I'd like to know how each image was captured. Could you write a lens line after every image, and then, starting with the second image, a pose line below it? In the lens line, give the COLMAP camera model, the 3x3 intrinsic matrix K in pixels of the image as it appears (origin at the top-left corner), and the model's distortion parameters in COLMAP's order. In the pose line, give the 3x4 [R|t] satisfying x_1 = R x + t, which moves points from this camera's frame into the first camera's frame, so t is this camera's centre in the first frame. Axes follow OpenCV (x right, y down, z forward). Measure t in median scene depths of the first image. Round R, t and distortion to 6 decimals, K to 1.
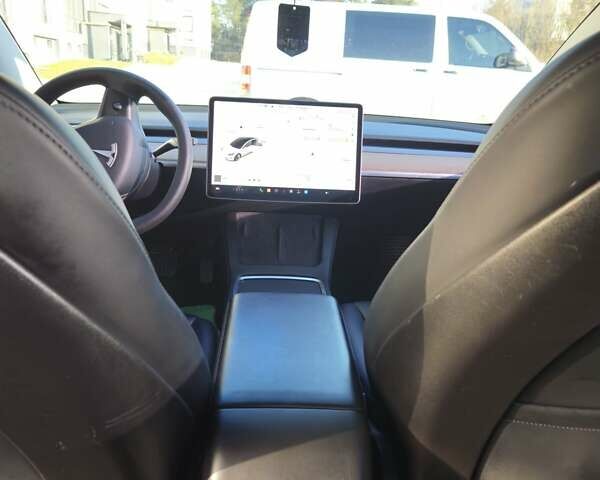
lens RADIAL K [[541.0, 0, 299.8], [0, 541.0, 240.9], [0, 0, 1]] dist [0.037442, 0.005187]
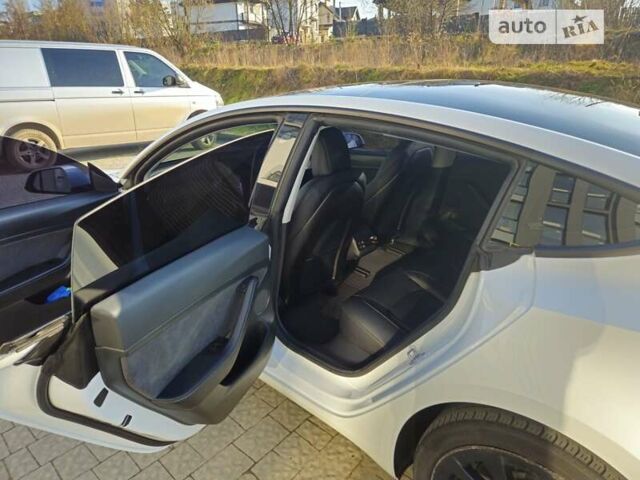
lens RADIAL K [[427.4, 0, 320.4], [0, 427.4, 239.5], [0, 0, 1]] dist [0.056831, -0.044883]
pose [[0.691458, -0.310541, 0.652265, -0.047709], [0.251196, 0.949906, 0.185956, -0.007806], [-0.677337, 0.035266, 0.734827, -0.023490]]
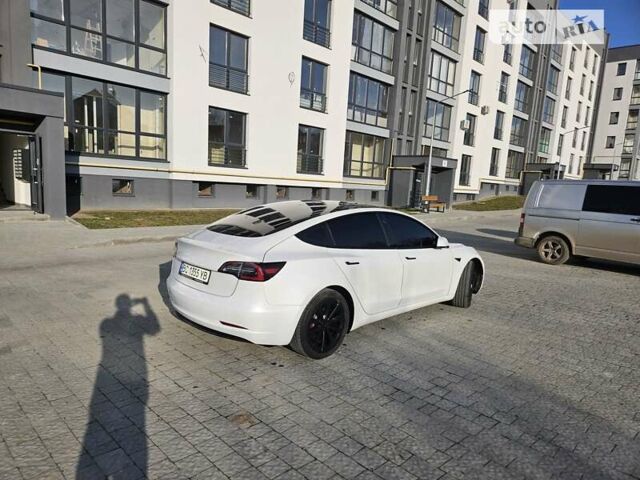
lens RADIAL K [[427.4, 0, 314.5], [0, 427.4, 243.8], [0, 0, 1]] dist [0.056831, -0.044883]
pose [[0.661272, 0.084775, -0.745340, 0.105455], [-0.229761, 0.968730, -0.093663, 0.015267], [0.714093, 0.233187, 0.660072, -0.088873]]
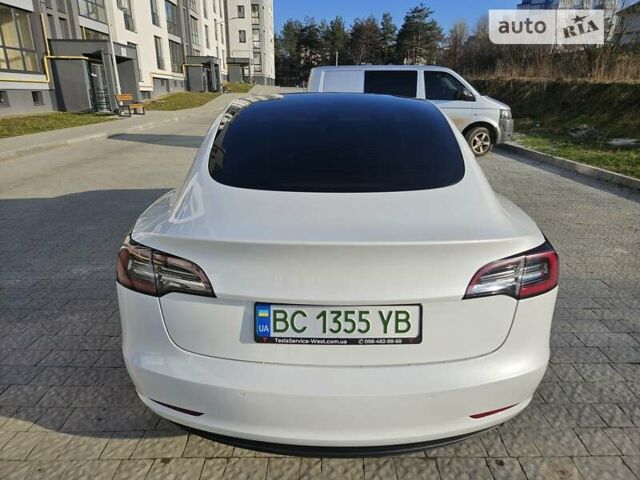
lens RADIAL K [[427.4, 0, 320.9], [0, 427.4, 242.8], [0, 0, 1]] dist [0.056831, -0.044883]
pose [[0.997487, -0.027984, -0.065089, 0.004231], [0.030738, 0.998658, 0.041693, 0.010689], [0.063835, -0.043589, 0.997008, -0.073073]]
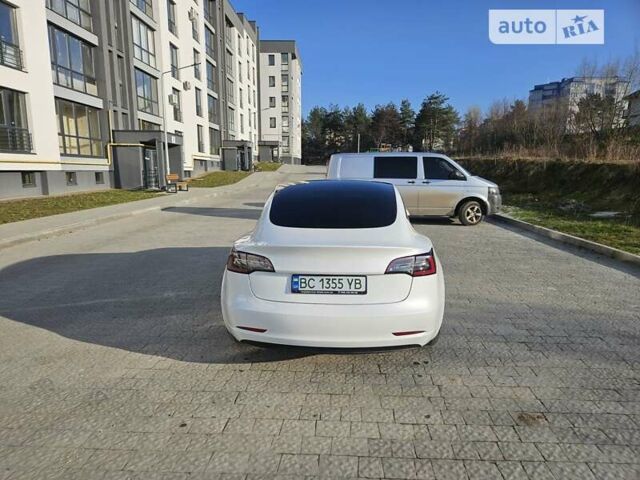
lens RADIAL K [[427.4, 0, 321.5], [0, 427.4, 244.1], [0, 0, 1]] dist [0.056831, -0.044883]
pose [[0.993170, -0.032632, -0.112017, 0.011159], [0.018707, 0.992208, -0.123177, 0.021651], [0.115164, 0.120240, 0.986042, -0.118896]]
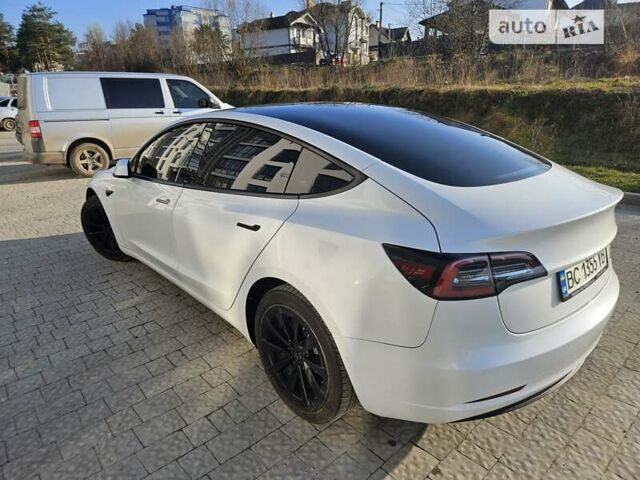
lens RADIAL K [[427.4, 0, 317.5], [0, 427.4, 242.8], [0, 0, 1]] dist [0.056831, -0.044883]
pose [[0.774720, -0.268058, 0.572672, -0.049510], [0.241023, 0.962504, 0.124472, 0.002435], [-0.584565, 0.041596, 0.810280, -0.059069]]
